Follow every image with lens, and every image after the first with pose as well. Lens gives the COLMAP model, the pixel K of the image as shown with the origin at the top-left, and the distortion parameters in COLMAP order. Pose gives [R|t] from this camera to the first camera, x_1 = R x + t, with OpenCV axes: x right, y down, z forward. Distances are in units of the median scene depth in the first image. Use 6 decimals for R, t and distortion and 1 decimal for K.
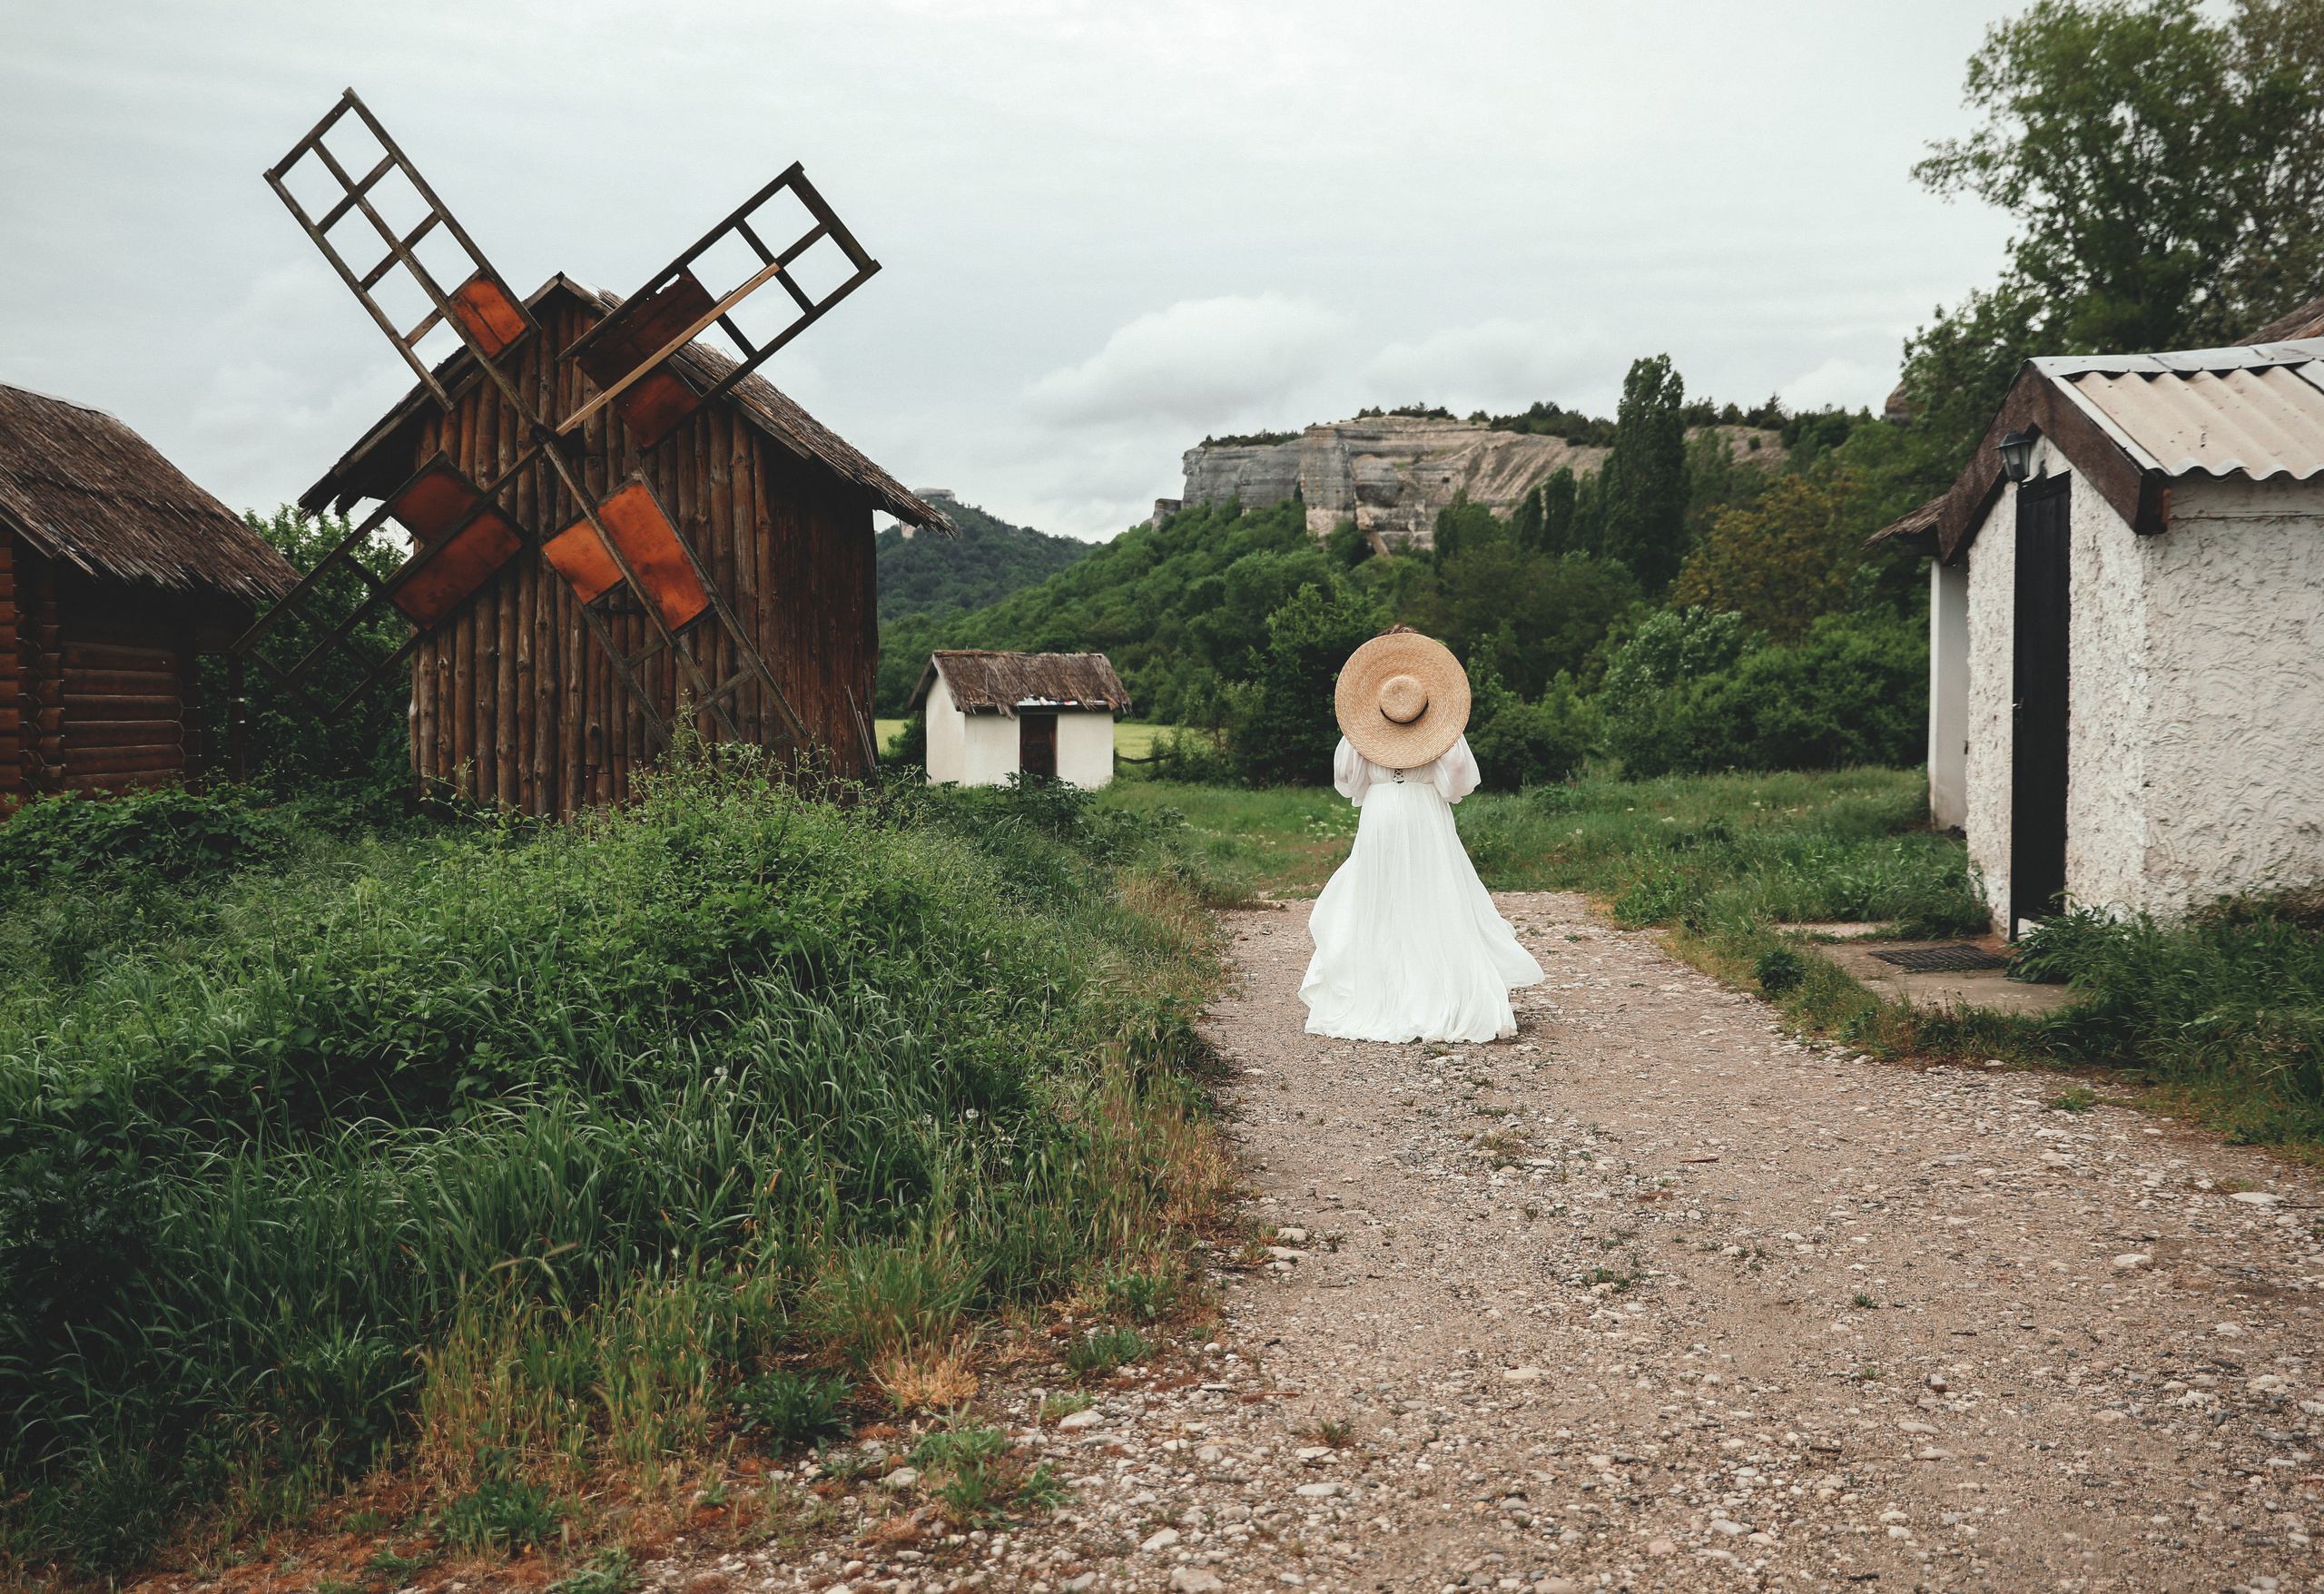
lens RADIAL K [[2311.0, 0, 1154.3], [0, 2311.0, 812.6], [0, 0, 1]] dist [-0.085074, 0.000000]
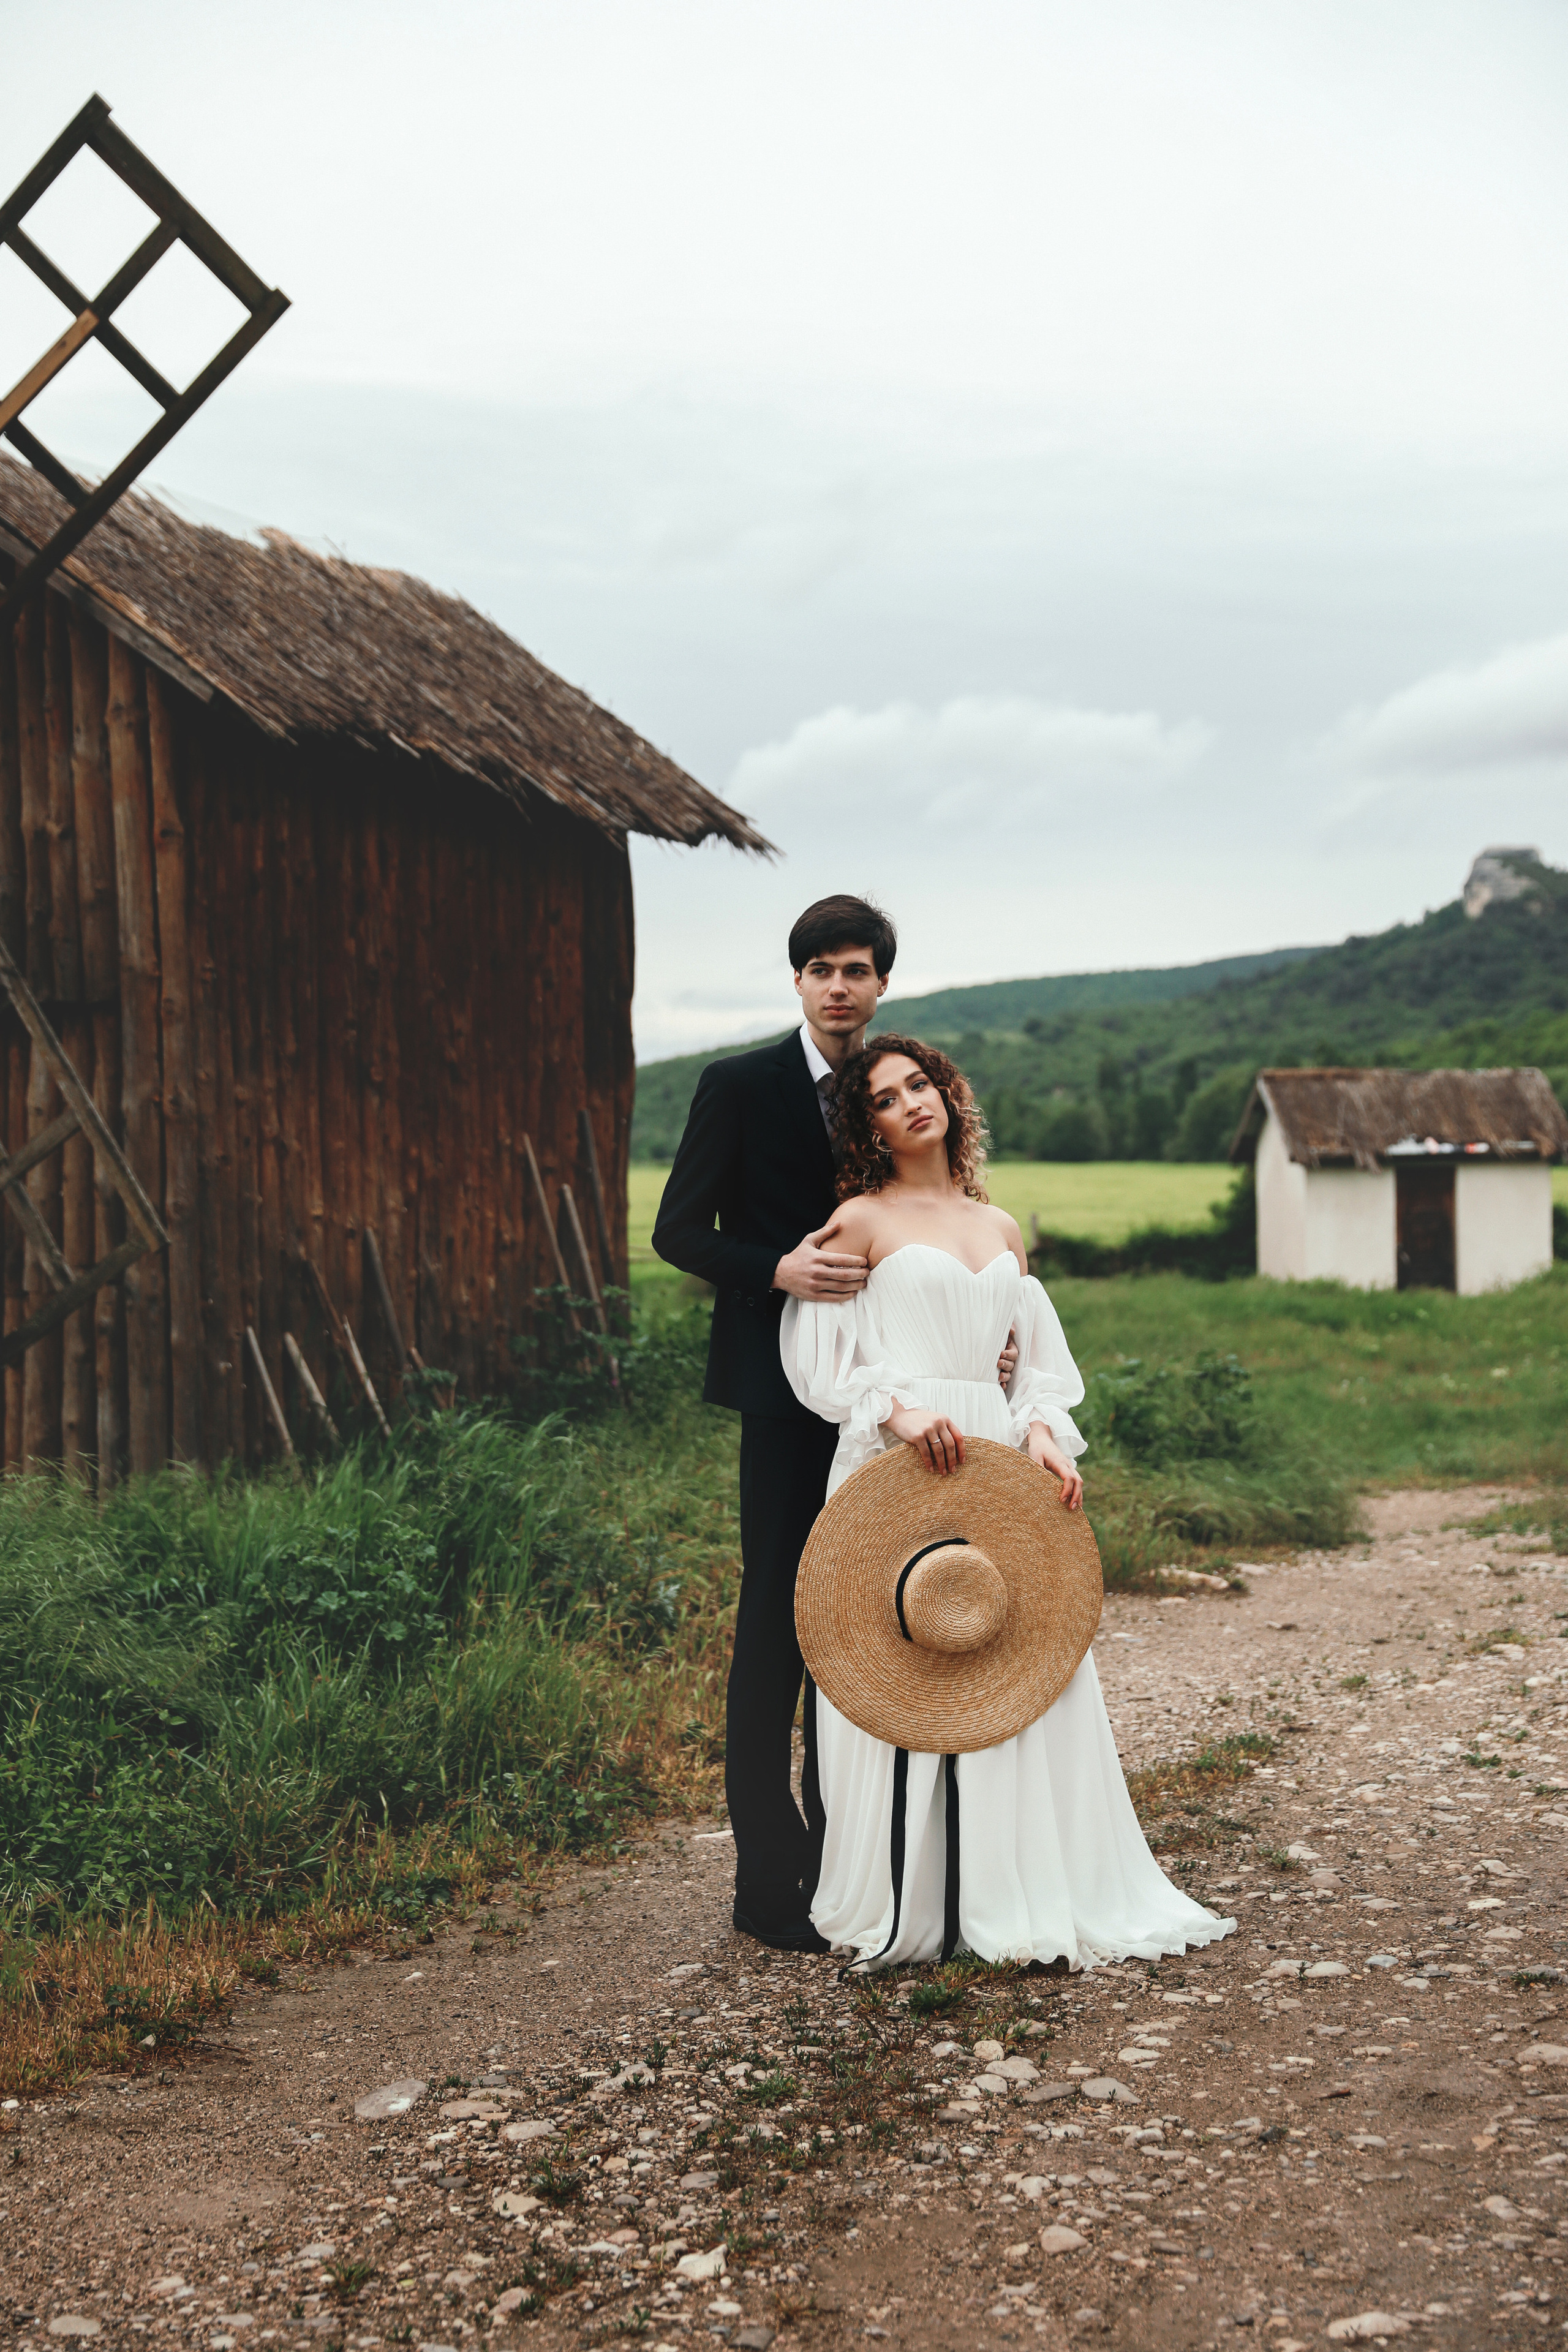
lens RADIAL K [[3111.5, 0, 786.8], [0, 3111.5, 1161.2], [0, 0, 1]] dist [0.086025, 0.000000]
pose [[0.947266, -0.016332, -0.320032, 0.194501], [0.002512, 0.999048, -0.043548, -0.021250], [0.320439, 0.040447, 0.946405, 0.392442]]
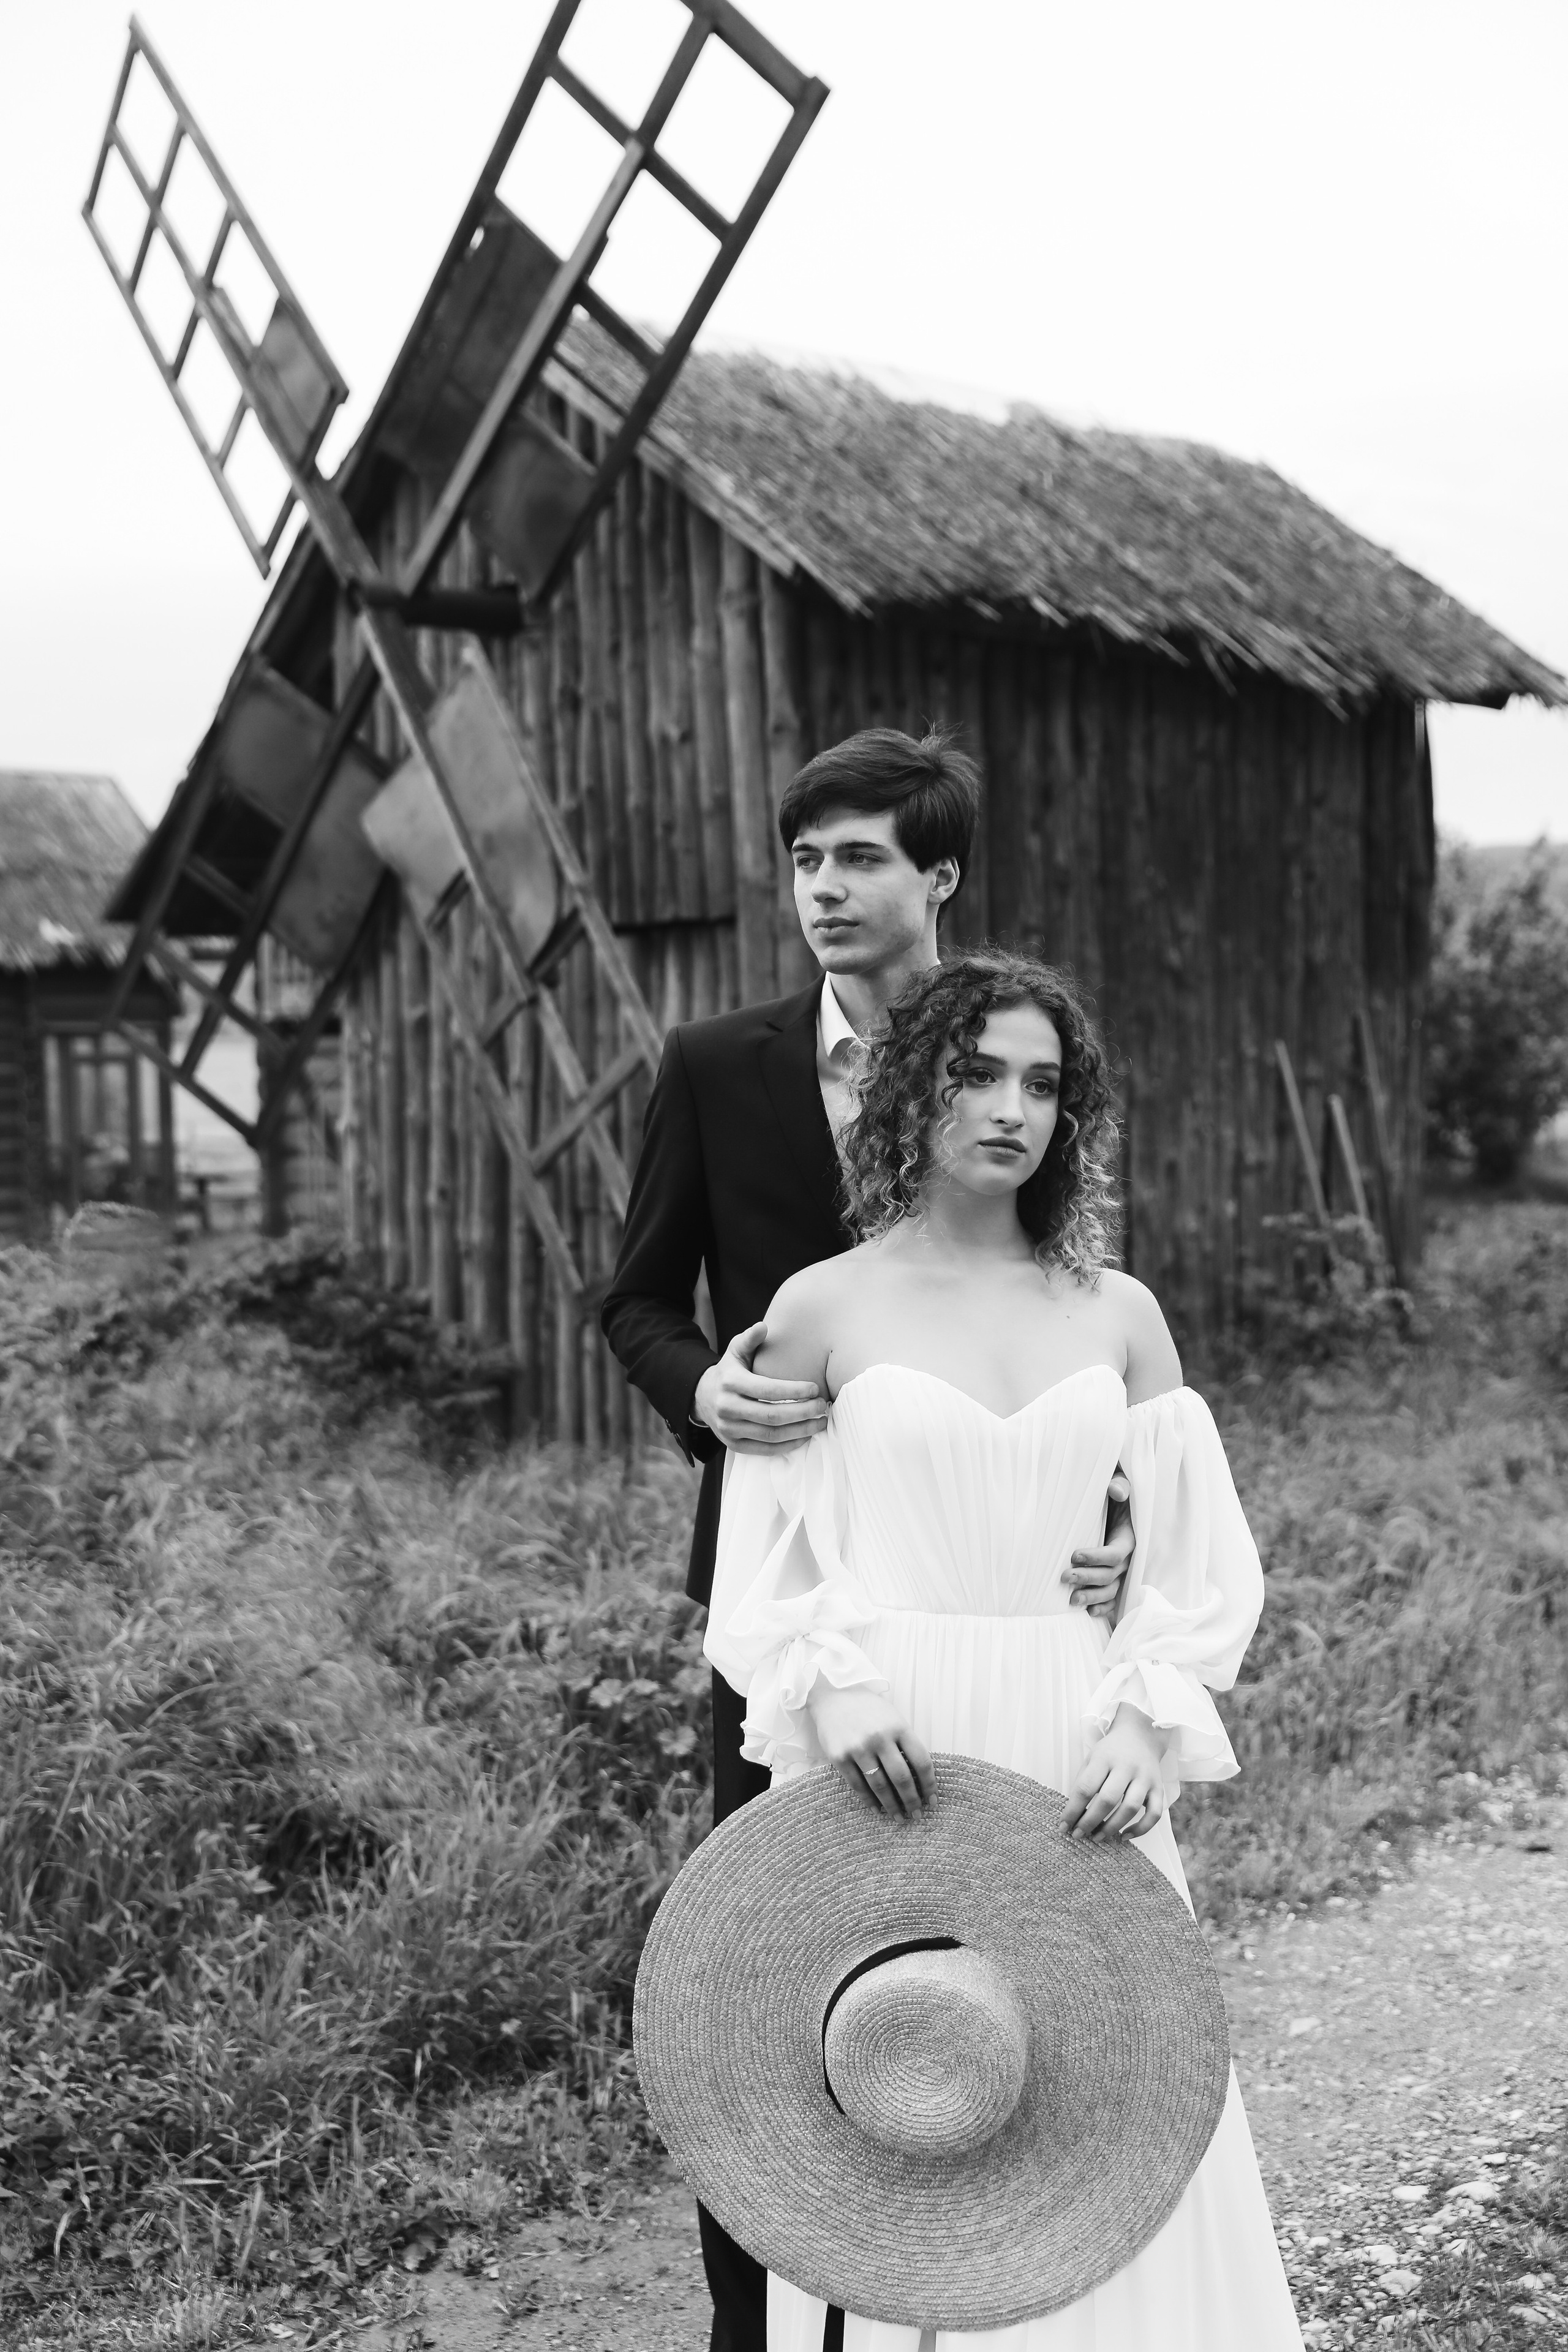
lens RADIAL K [[2568.3, 0, 783.4], [0, 2568.3, 1173.5], [0, 0, 1]] dist [0.030582, 0.000000]
pose [[0.734473, 0.011443, -0.678541, 0.197122], [-0.002158, 0.999892, 0.014527, -0.043472], [0.678634, -0.009206, 0.734419, 0.632802]]
